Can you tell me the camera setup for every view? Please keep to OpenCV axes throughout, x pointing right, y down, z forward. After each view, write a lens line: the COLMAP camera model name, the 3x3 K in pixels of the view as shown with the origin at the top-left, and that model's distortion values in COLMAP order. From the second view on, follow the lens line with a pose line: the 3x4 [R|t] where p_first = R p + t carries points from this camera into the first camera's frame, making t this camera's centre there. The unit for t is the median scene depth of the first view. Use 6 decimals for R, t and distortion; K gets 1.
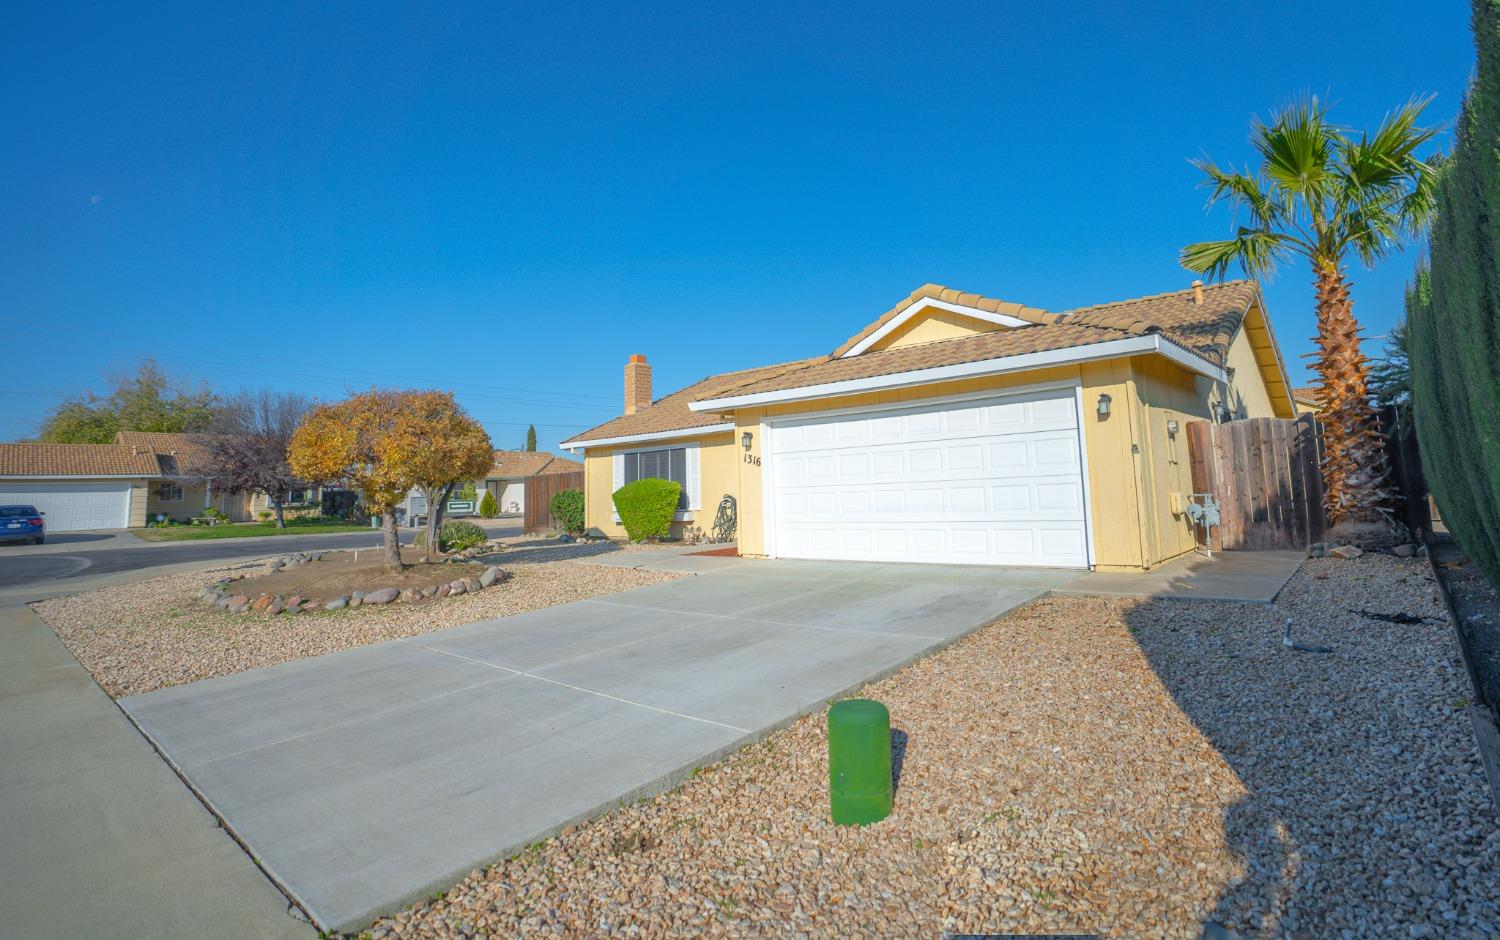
lens RADIAL K [[735.8, 0, 803.9], [0, 735.8, 393.8], [0, 0, 1]] dist [-0.081735, 0.028360]
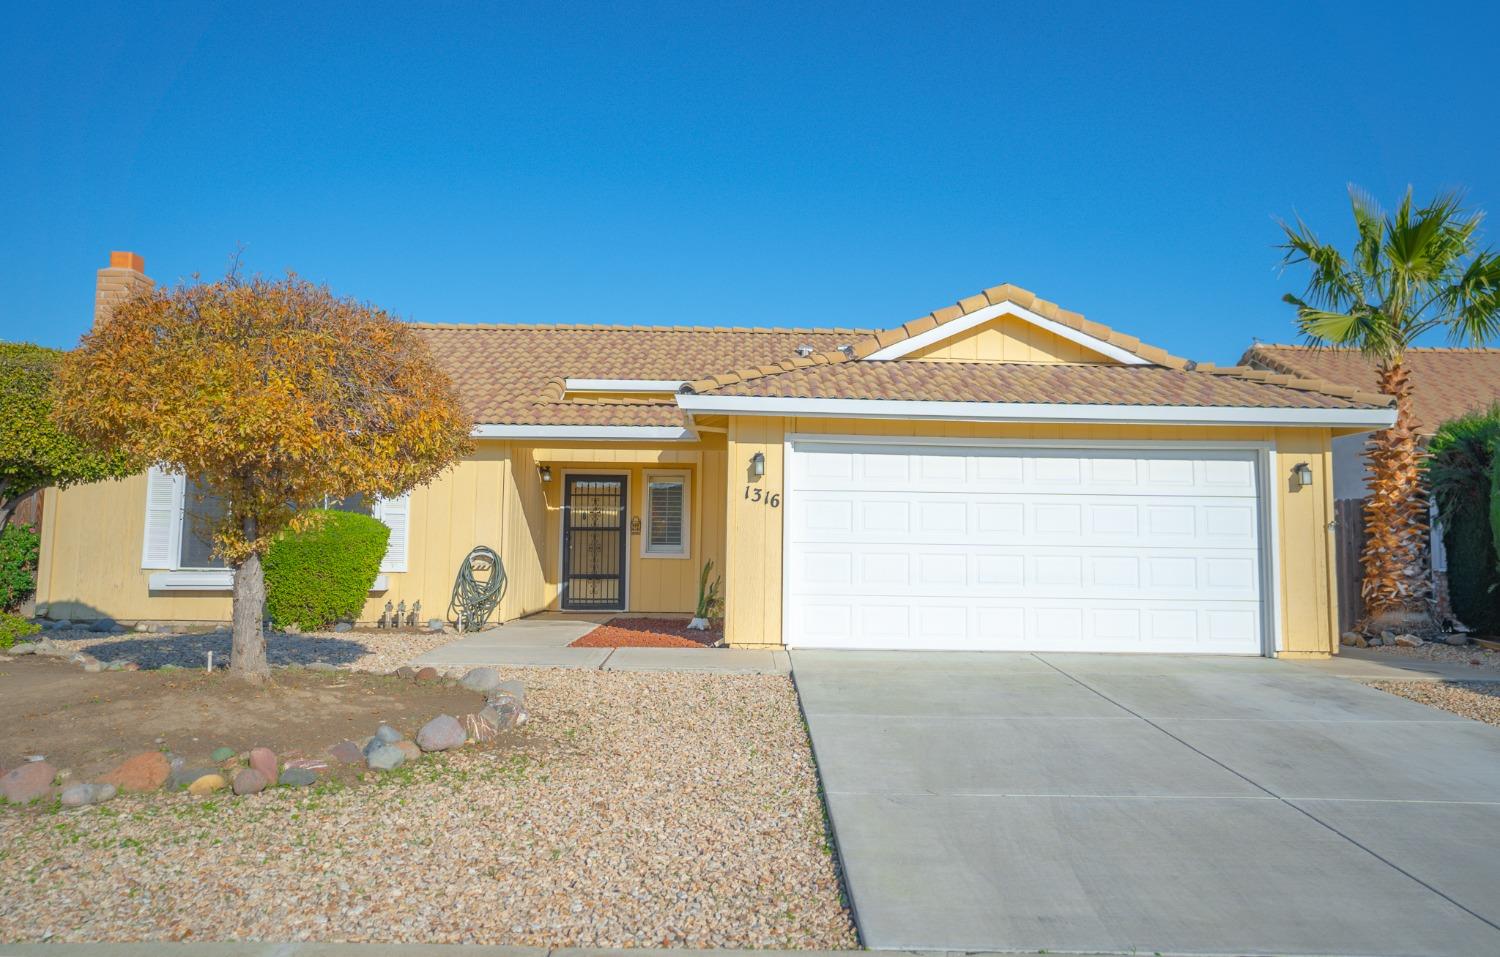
lens RADIAL K [[1172.7, 0, 751.6], [0, 1172.7, 433.1], [0, 0, 1]] dist [0.007027, 0.009699]
pose [[0.758499, 0.112652, 0.641864, -0.865646], [-0.126852, 0.991628, -0.024136, 0.070607], [-0.639209, -0.063114, 0.766439, 0.257982]]
